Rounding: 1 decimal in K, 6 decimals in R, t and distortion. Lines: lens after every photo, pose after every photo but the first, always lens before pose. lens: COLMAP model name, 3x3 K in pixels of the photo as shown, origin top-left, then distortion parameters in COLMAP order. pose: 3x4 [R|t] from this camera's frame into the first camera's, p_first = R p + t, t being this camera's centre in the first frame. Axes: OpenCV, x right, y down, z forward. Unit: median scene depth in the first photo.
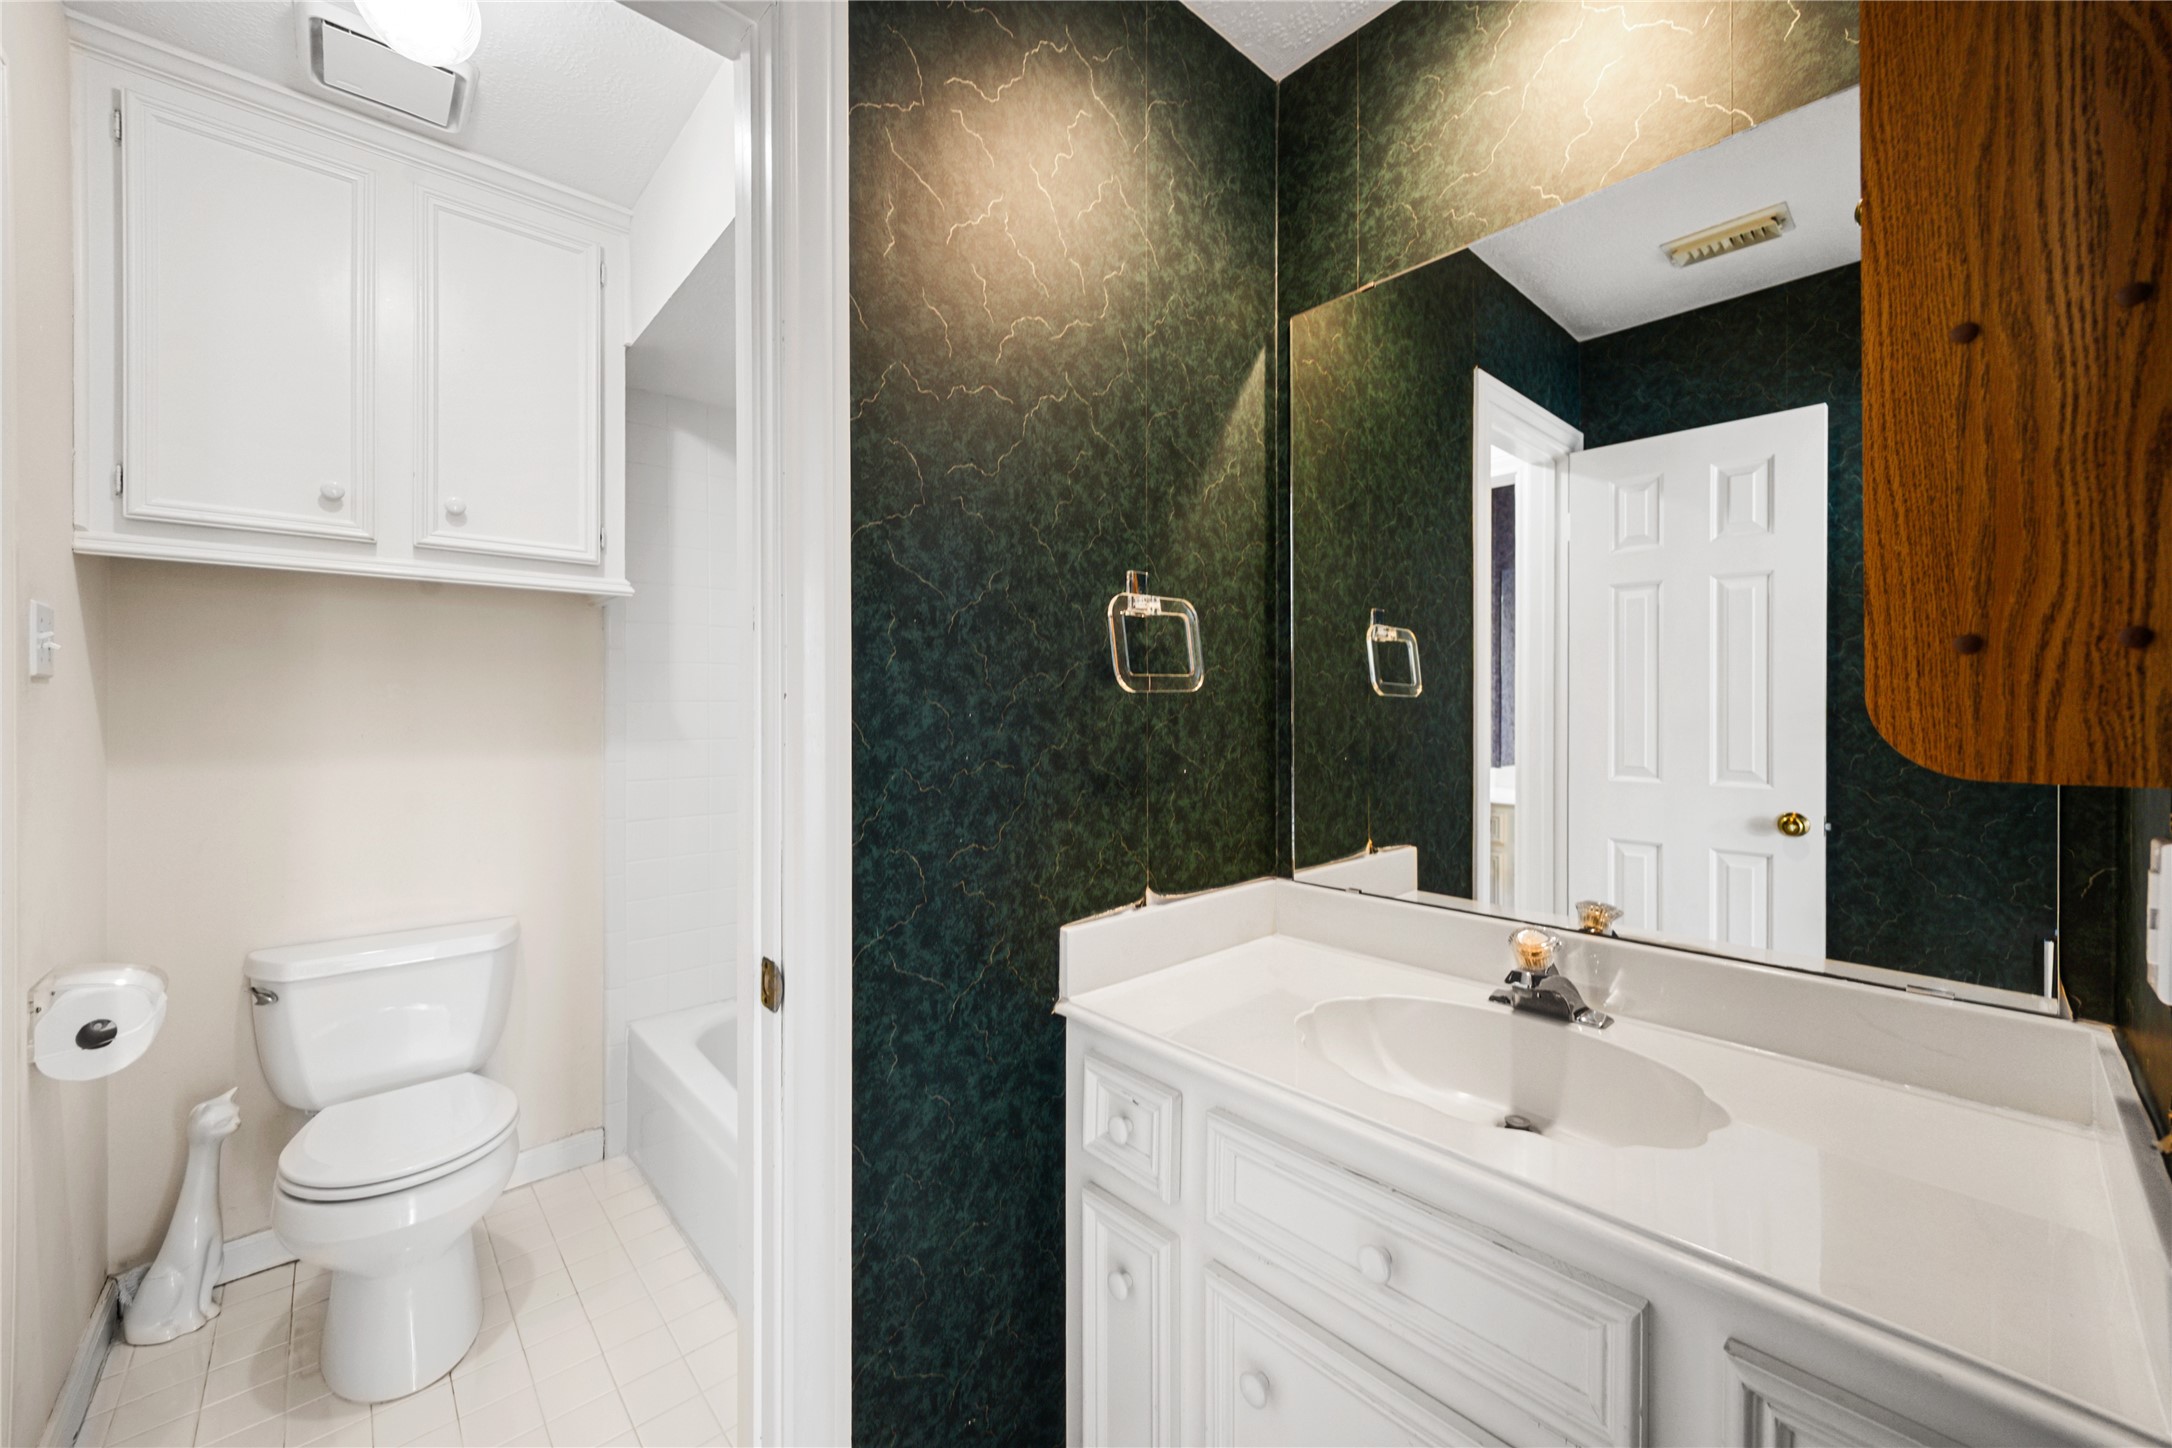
lens RADIAL K [[830.9, 0, 1081.8], [0, 830.9, 709.6], [0, 0, 1]] dist [-0.000422, -0.000035]
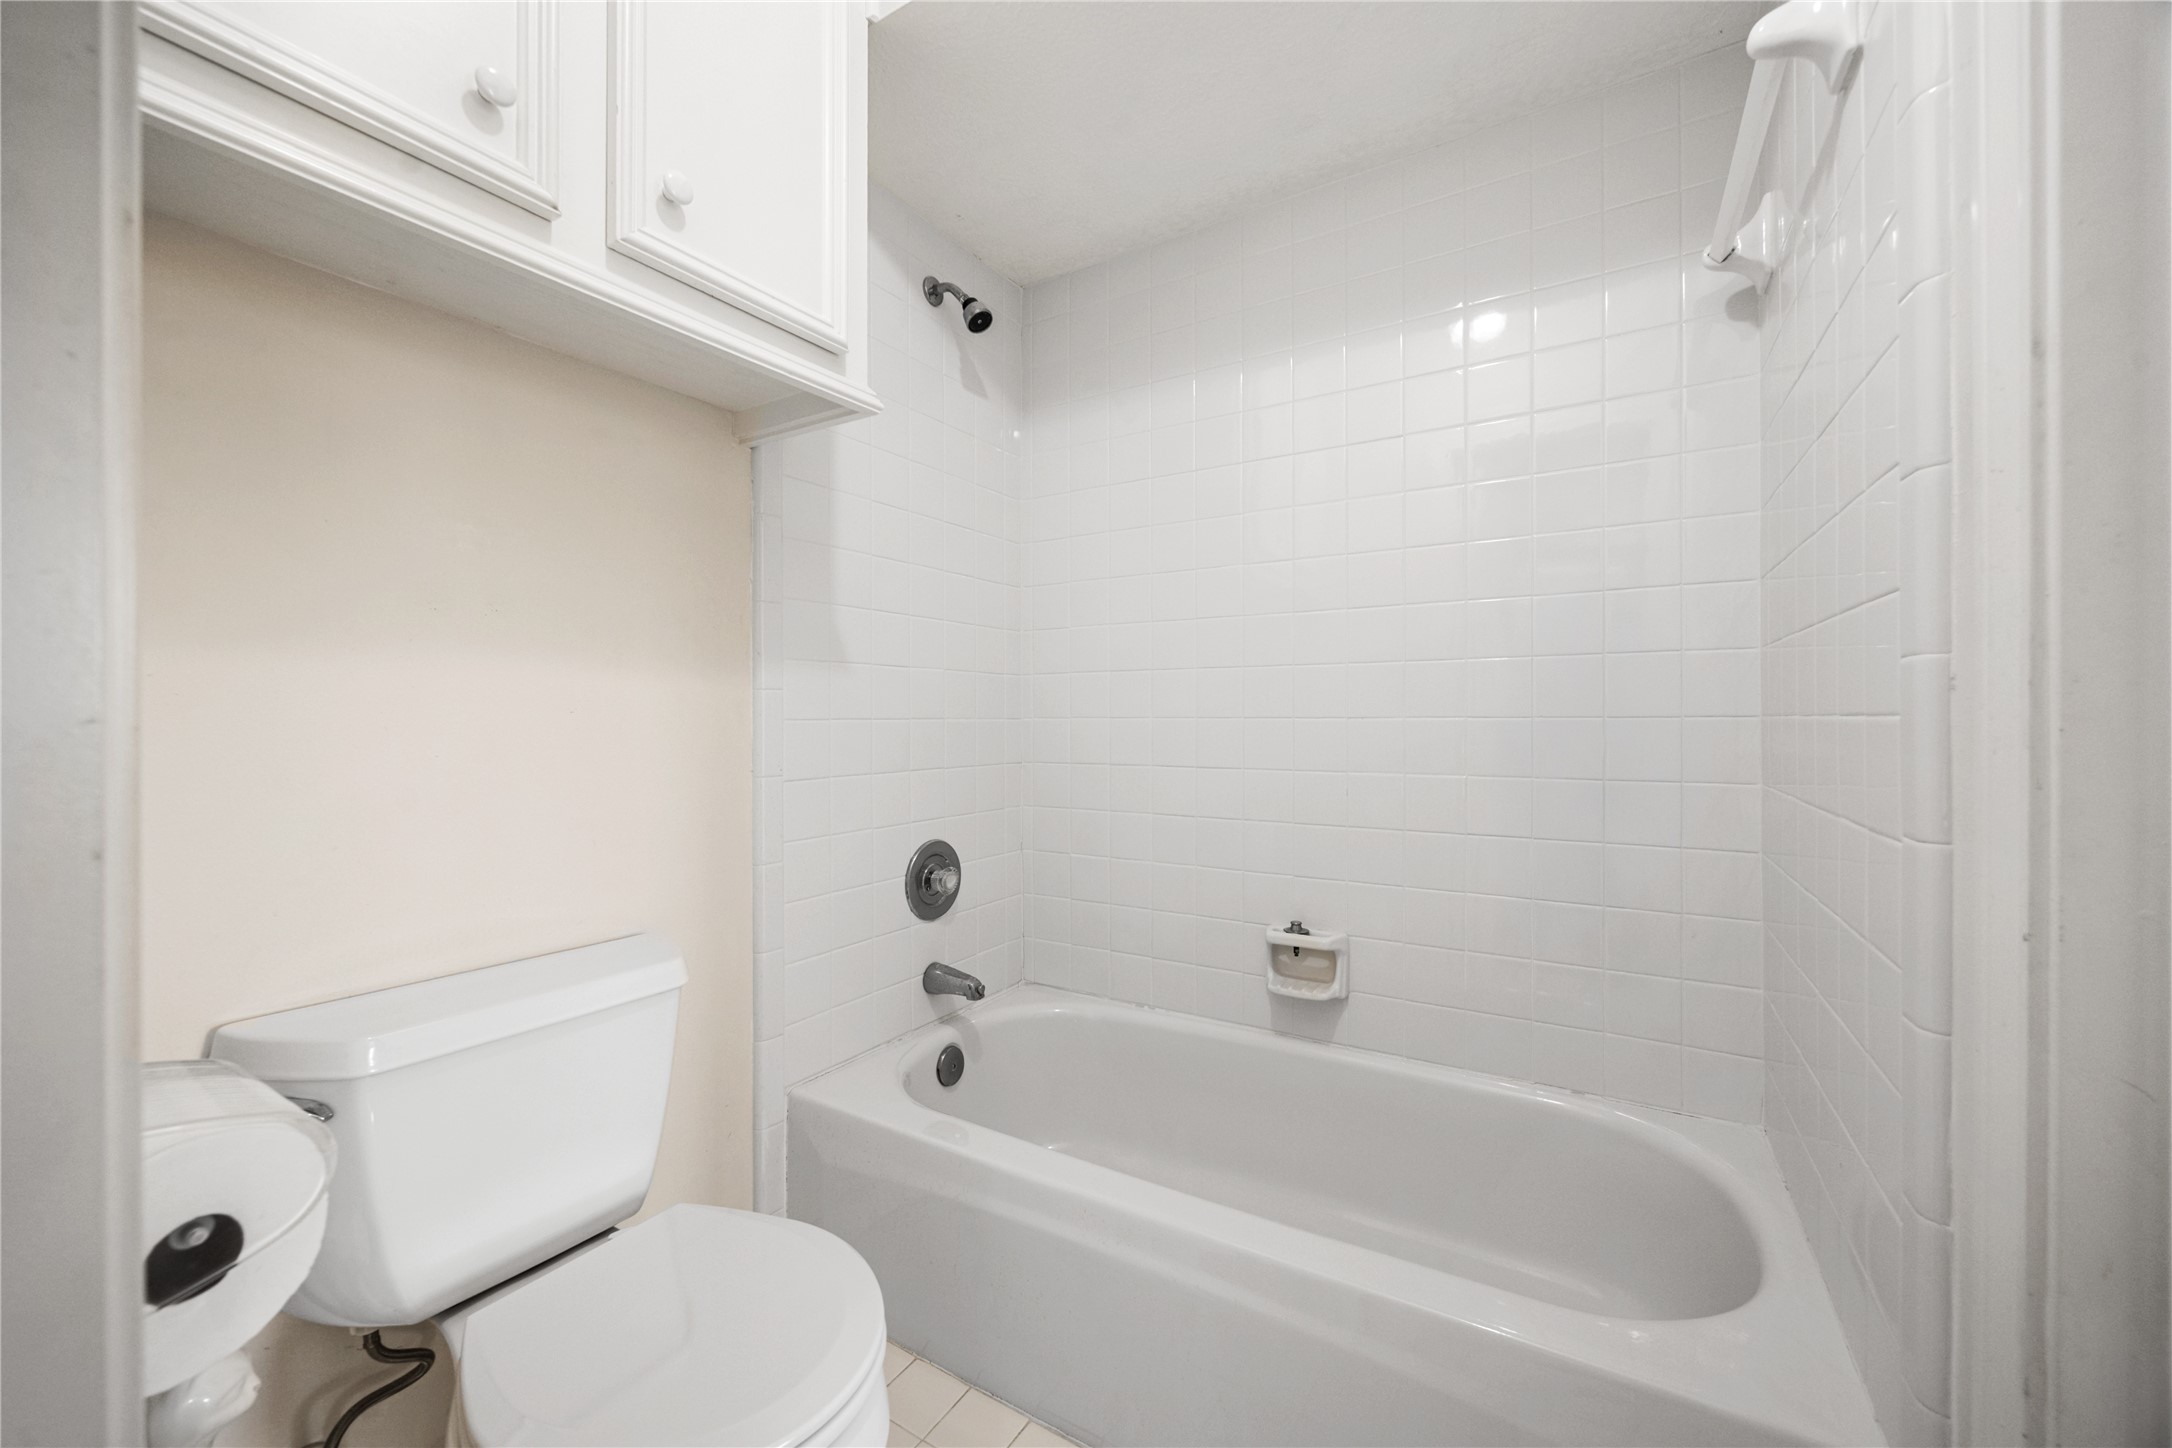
lens RADIAL K [[836.2, 0, 1086.0], [0, 836.2, 724.0], [0, 0, 1]] dist [-0.000034, -0.000019]
pose [[0.956908, -0.005016, 0.290348, -0.663262], [0.004786, 0.999987, 0.001503, 0.115894], [-0.290352, -0.000048, 0.956920, 0.387836]]
